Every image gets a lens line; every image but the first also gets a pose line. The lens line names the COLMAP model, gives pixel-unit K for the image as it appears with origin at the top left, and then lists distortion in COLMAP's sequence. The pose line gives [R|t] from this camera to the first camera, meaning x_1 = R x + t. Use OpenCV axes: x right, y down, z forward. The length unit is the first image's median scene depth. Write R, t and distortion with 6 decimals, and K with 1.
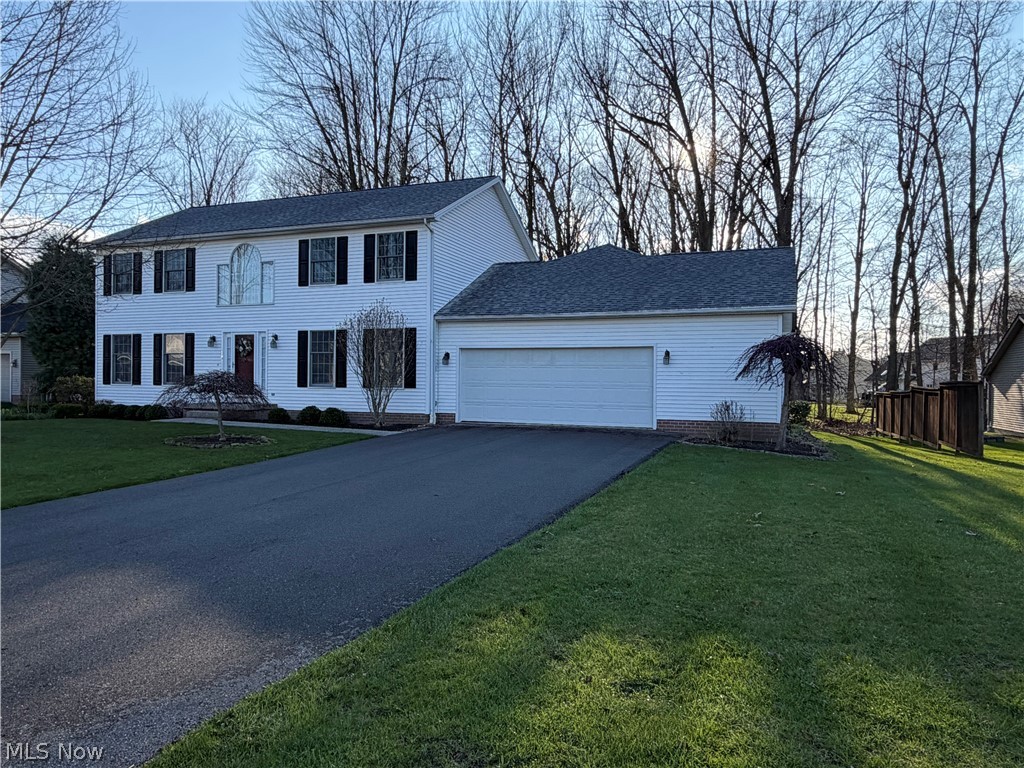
lens RADIAL K [[681.7, 0, 518.8], [0, 681.7, 383.9], [0, 0, 1]] dist [-0.022622, 0.001156]
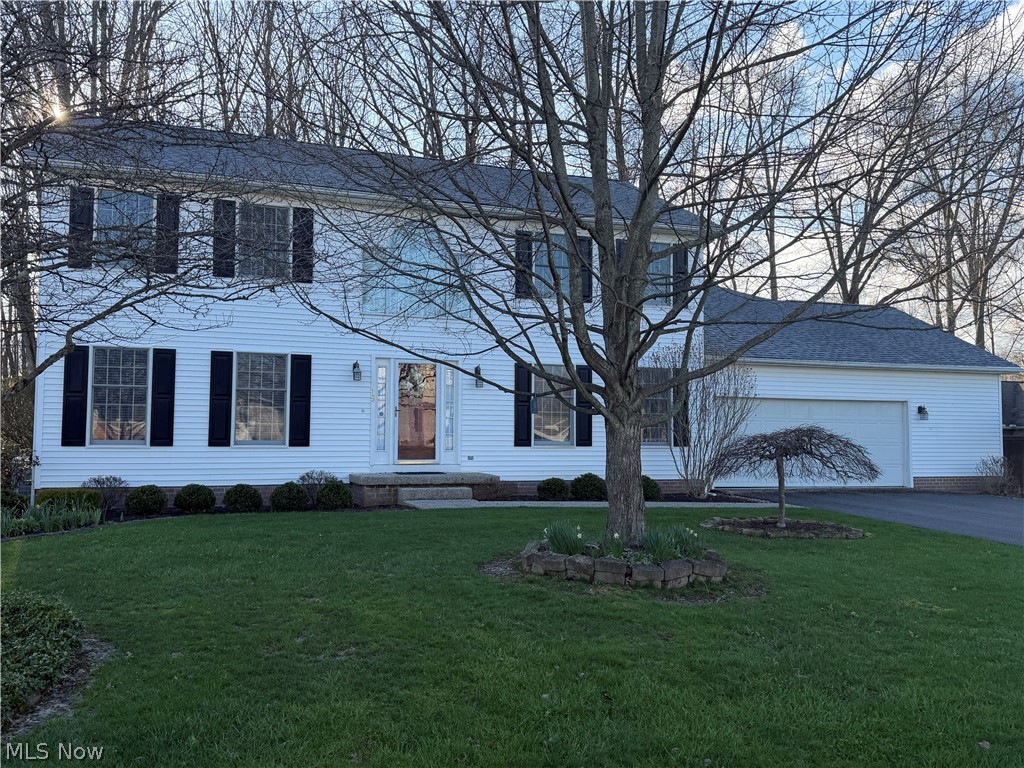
lens RADIAL K [[896.3, 0, 510.6], [0, 896.3, 389.7], [0, 0, 1]] dist [0.070756, -0.004829]
pose [[0.759384, 0.029058, 0.649993, -0.932741], [0.001075, 0.998945, -0.045913, -0.010958], [-0.650642, 0.035564, 0.758552, 0.336917]]
